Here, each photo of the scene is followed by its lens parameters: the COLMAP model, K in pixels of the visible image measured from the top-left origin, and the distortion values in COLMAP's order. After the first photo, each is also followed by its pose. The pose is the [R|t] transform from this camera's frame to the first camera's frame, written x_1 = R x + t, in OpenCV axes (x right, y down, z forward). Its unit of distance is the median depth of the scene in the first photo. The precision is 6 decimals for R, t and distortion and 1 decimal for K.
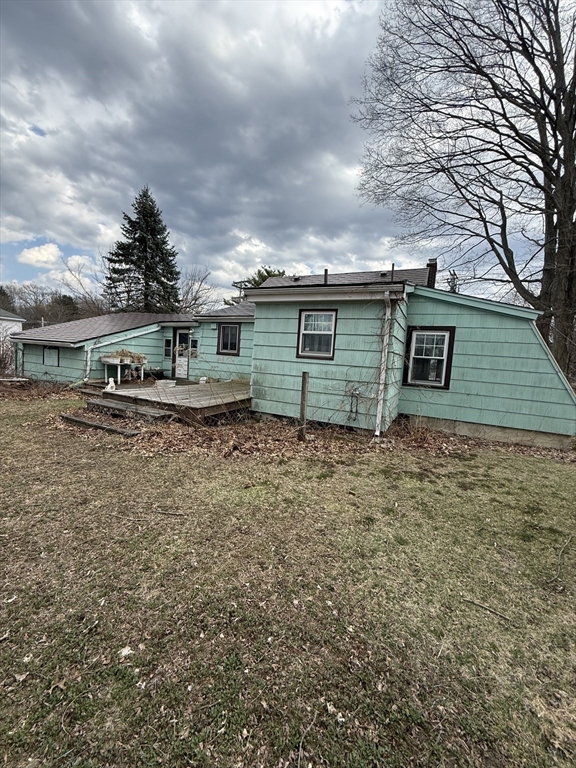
lens RADIAL K [[309.6, 0, 286.7], [0, 309.6, 379.2], [0, 0, 1]] dist [0.000873, 0.000107]
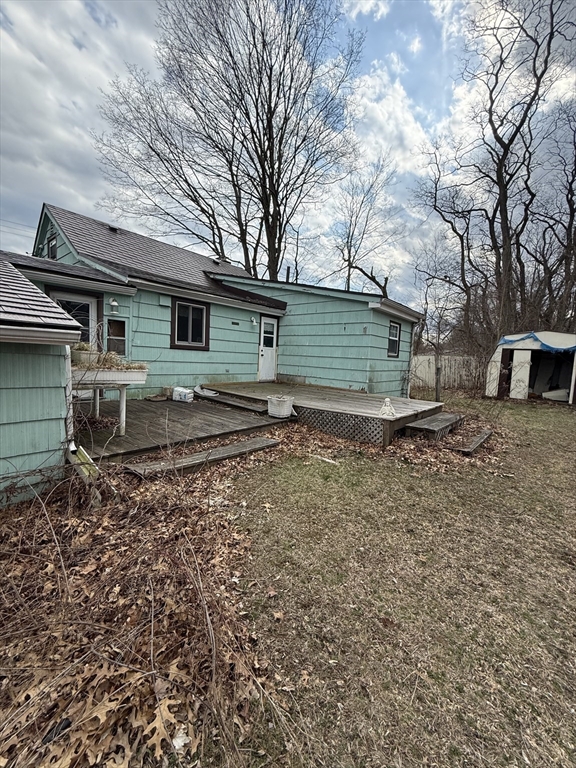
lens RADIAL K [[309.6, 0, 282.5], [0, 309.6, 383.6], [0, 0, 1]] dist [0.000873, 0.000107]
pose [[0.289315, -0.129619, 0.948417, -0.761077], [0.048304, 0.991504, 0.120773, -0.075480], [-0.956014, 0.010871, 0.293119, 0.615324]]
